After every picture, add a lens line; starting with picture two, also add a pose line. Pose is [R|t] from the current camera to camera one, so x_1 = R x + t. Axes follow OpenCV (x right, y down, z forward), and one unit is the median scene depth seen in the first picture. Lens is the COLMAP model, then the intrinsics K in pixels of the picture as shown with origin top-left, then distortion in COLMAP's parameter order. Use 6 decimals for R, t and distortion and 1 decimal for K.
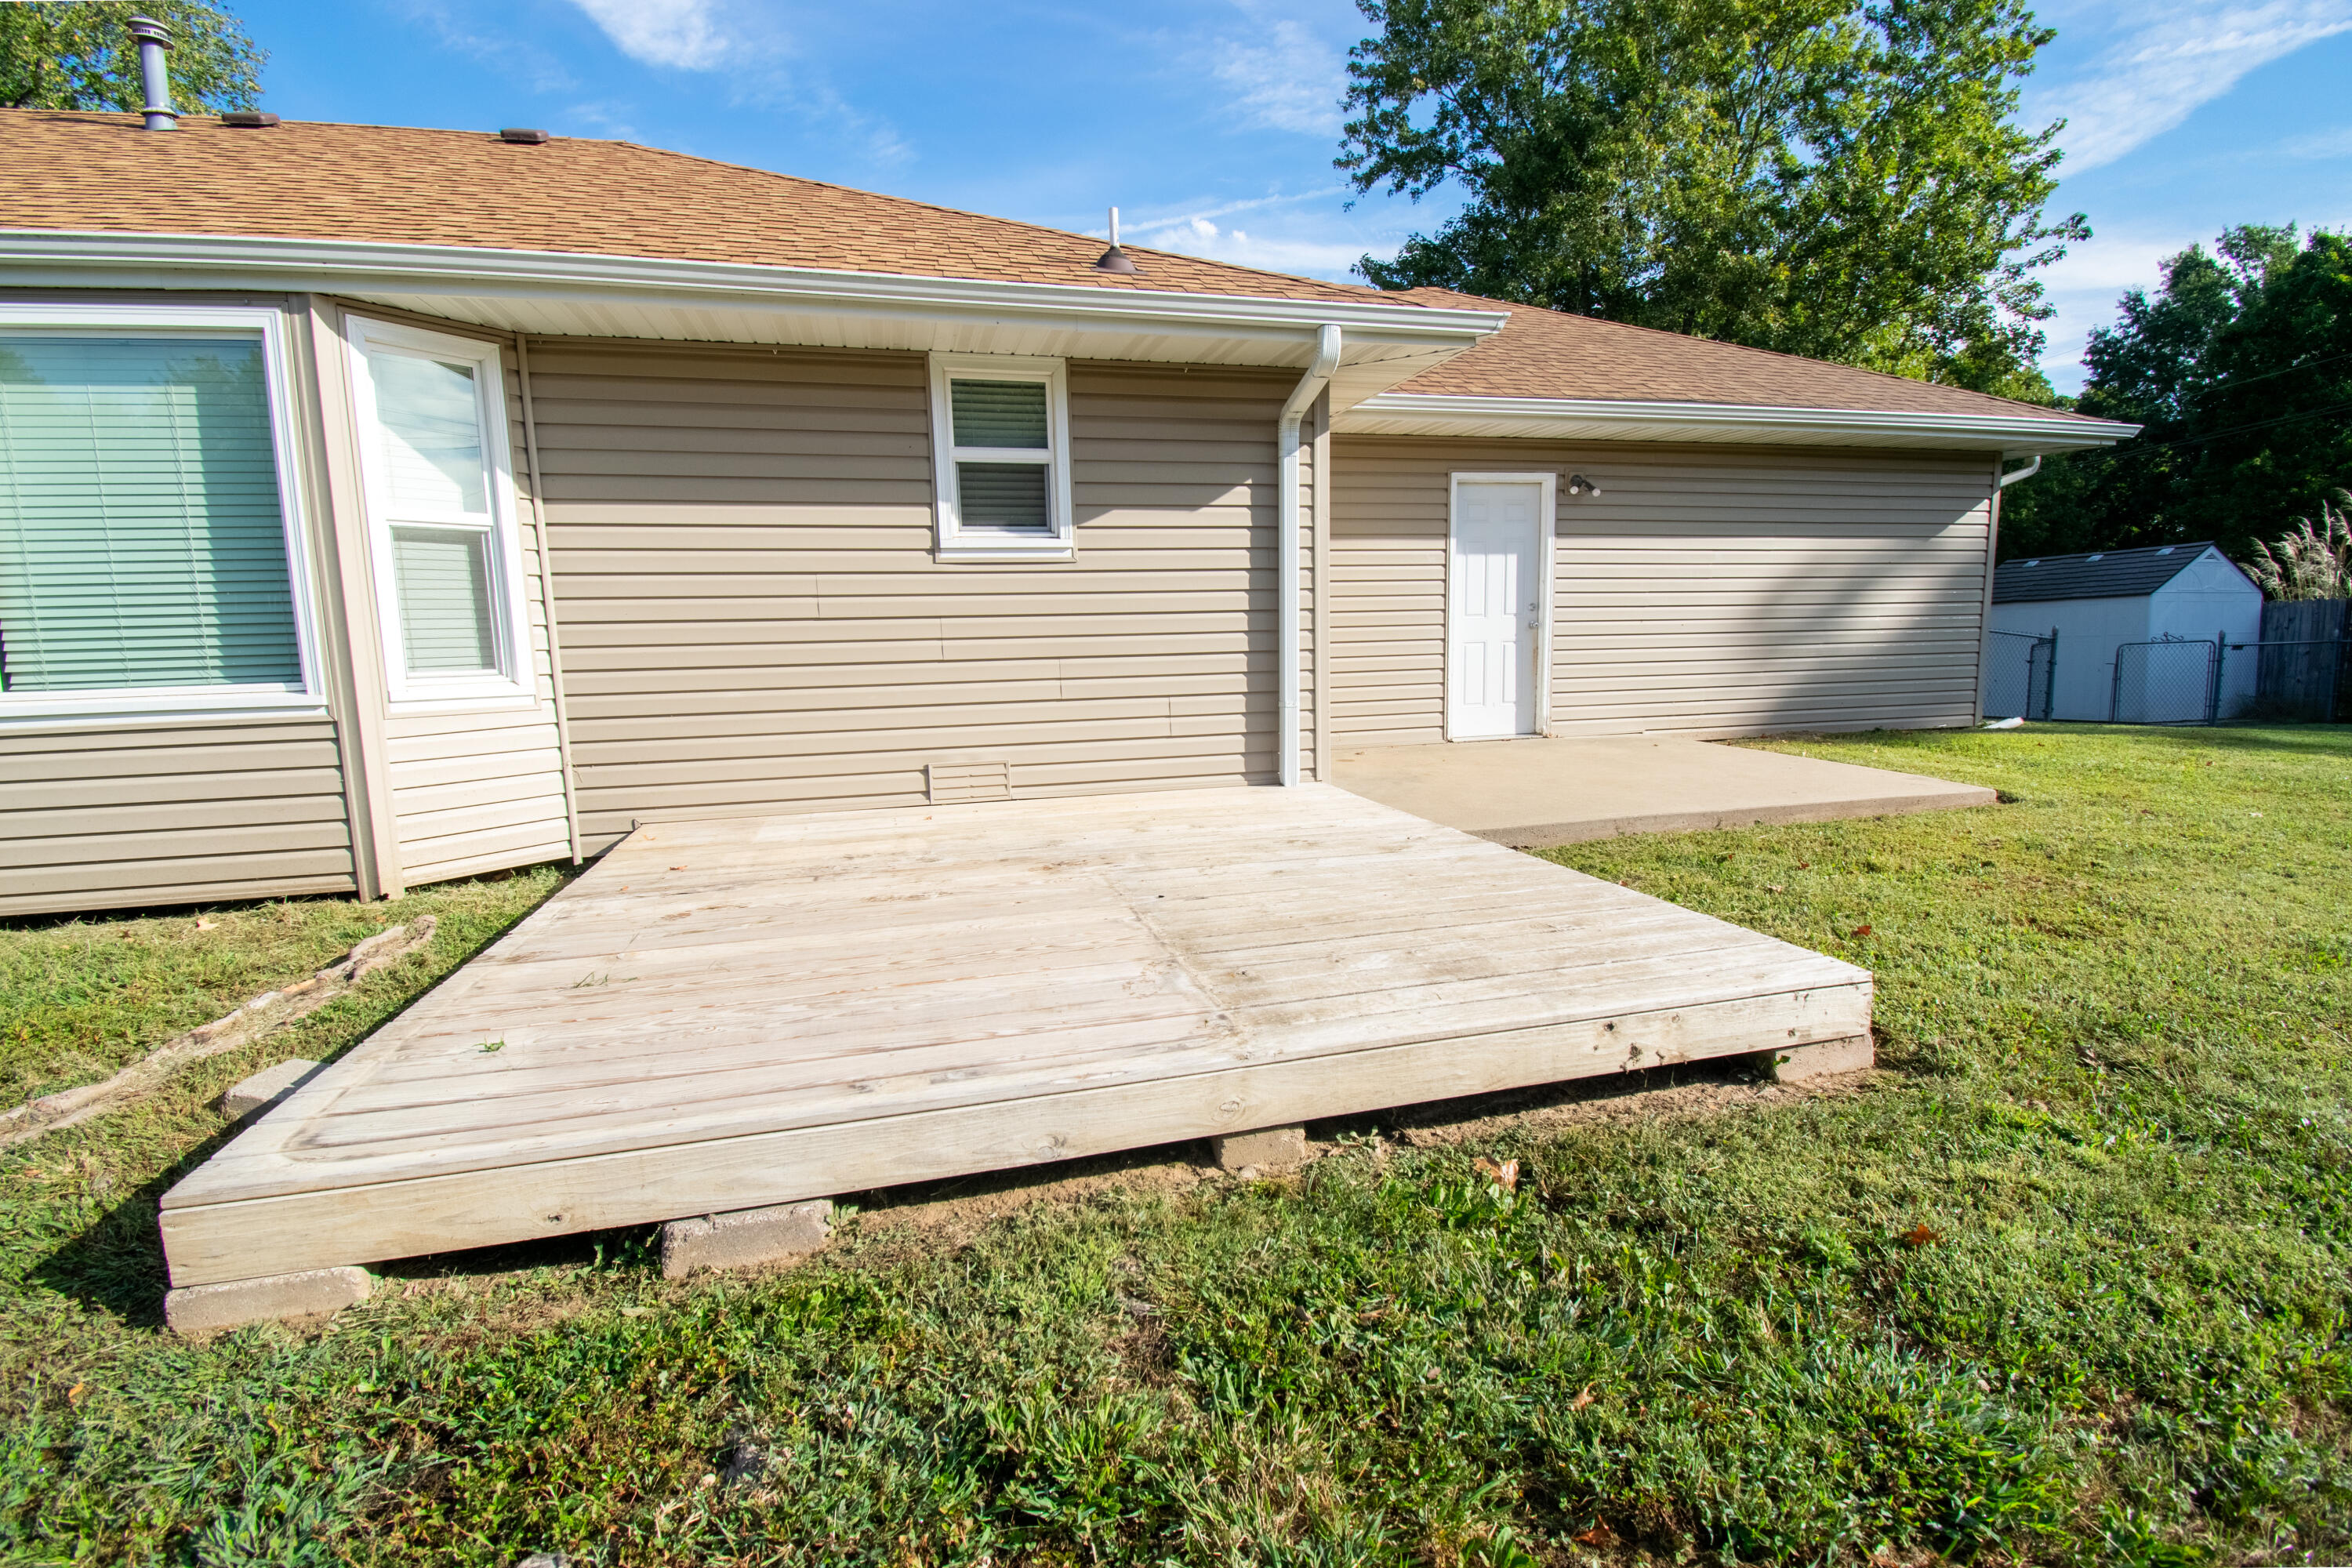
lens RADIAL K [[1057.3, 0, 1180.0], [0, 1057.3, 777.8], [0, 0, 1]] dist [0.005662, -0.008627]
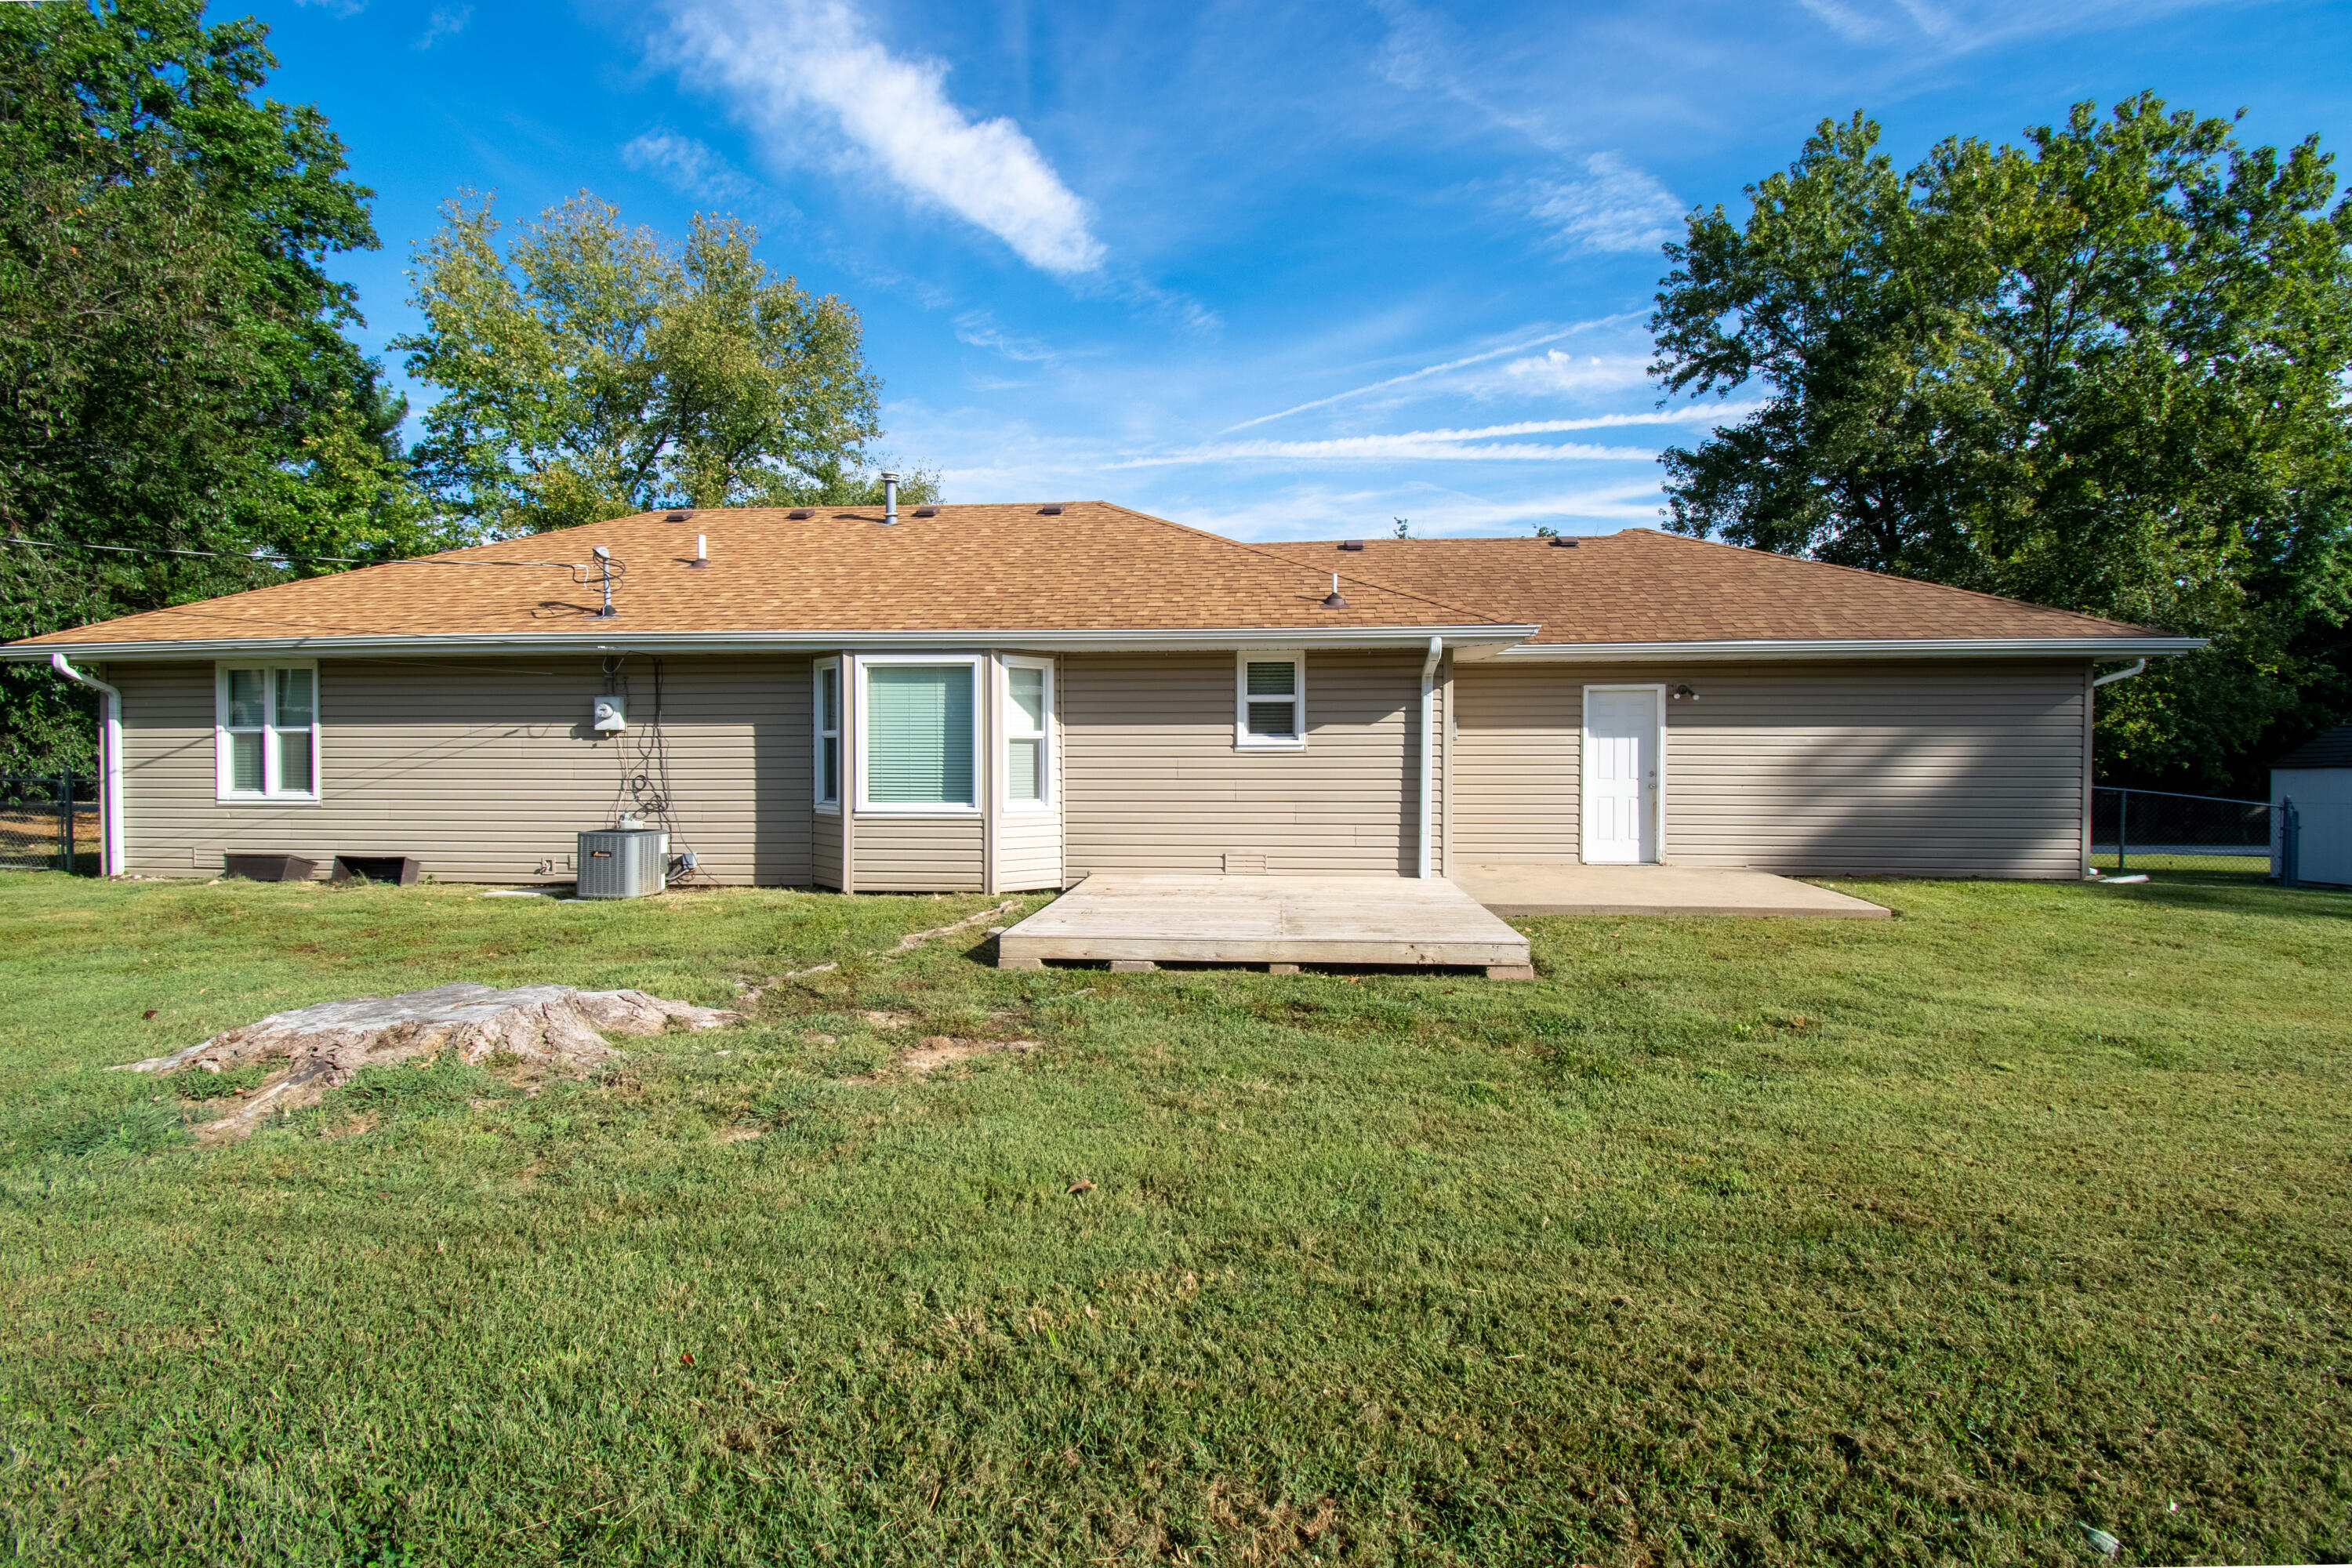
lens RADIAL K [[1057.3, 0, 1171.2], [0, 1057.3, 774.7], [0, 0, 1]] dist [0.005662, -0.008627]
pose [[0.934598, 0.028142, -0.354591, 0.341759], [-0.069188, 0.992208, -0.103614, 0.050010], [0.348912, 0.121371, 0.929263, -0.830767]]
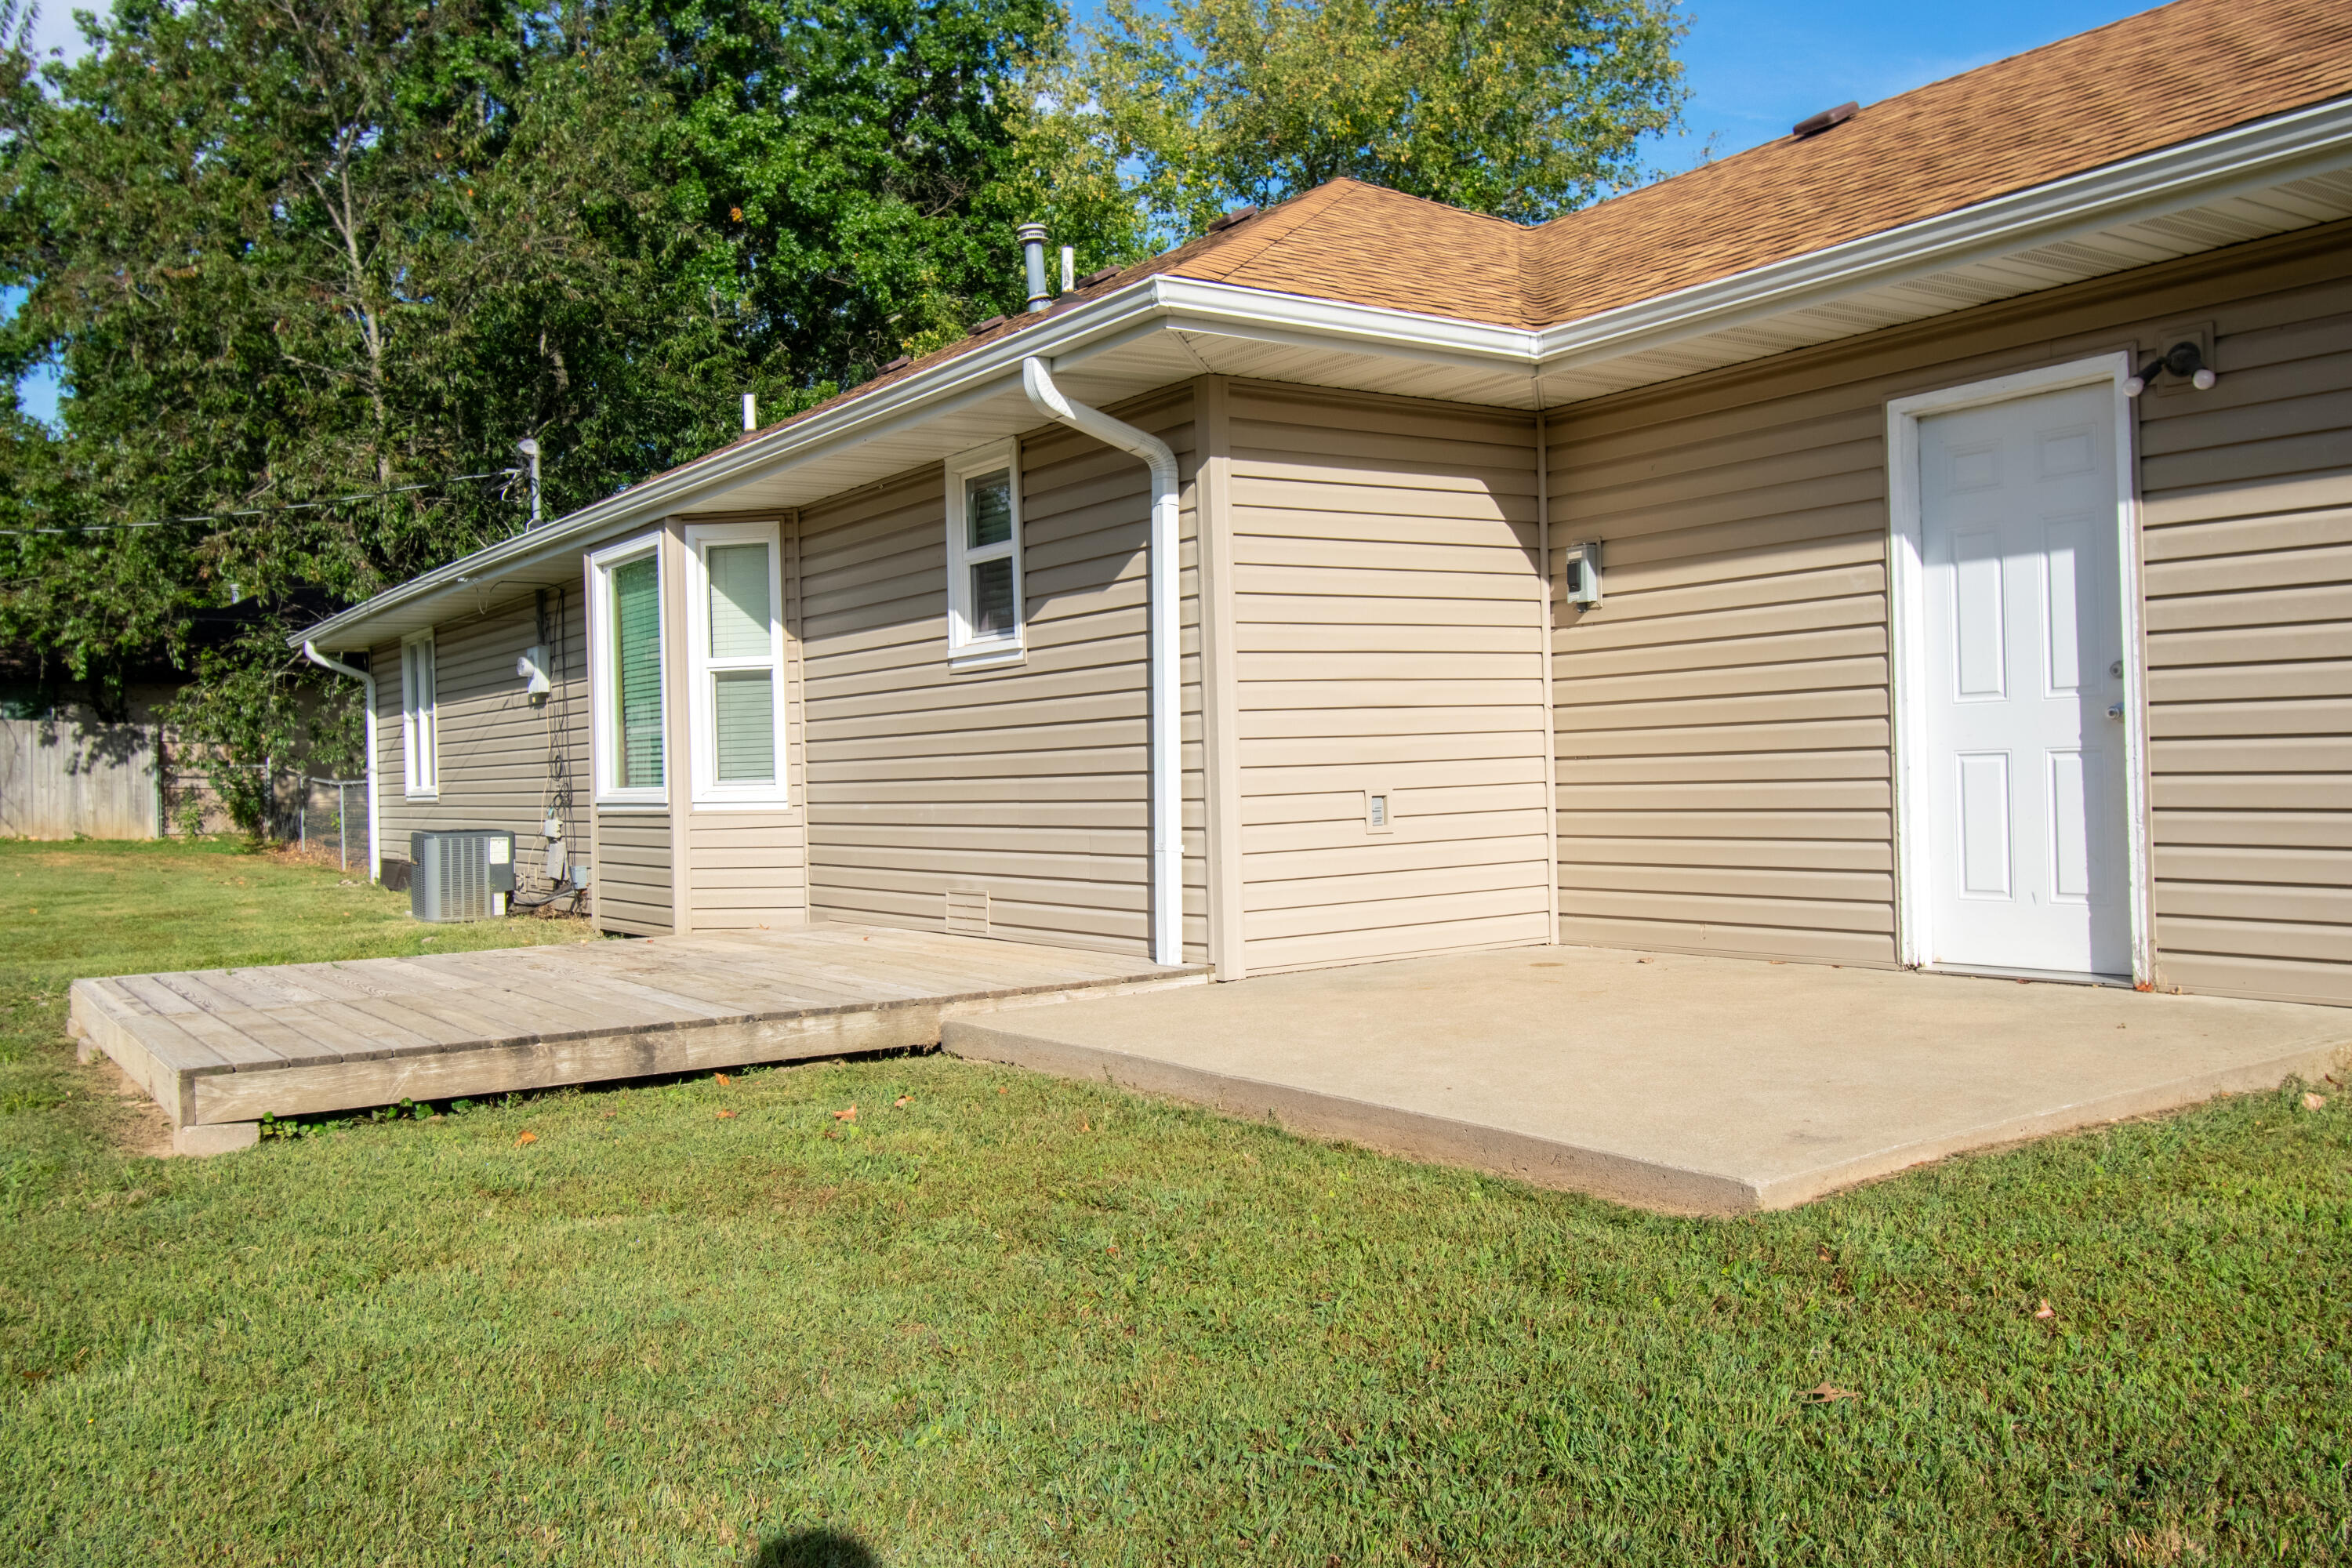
lens RADIAL K [[1940.8, 0, 1166.1], [0, 1940.8, 780.9], [0, 0, 1]] dist [-0.010300, -0.002581]
pose [[0.324819, 0.017061, -0.945622, 1.370683], [-0.108466, 0.993912, -0.019326, -0.091161], [0.939536, 0.108845, 0.324692, 0.593881]]
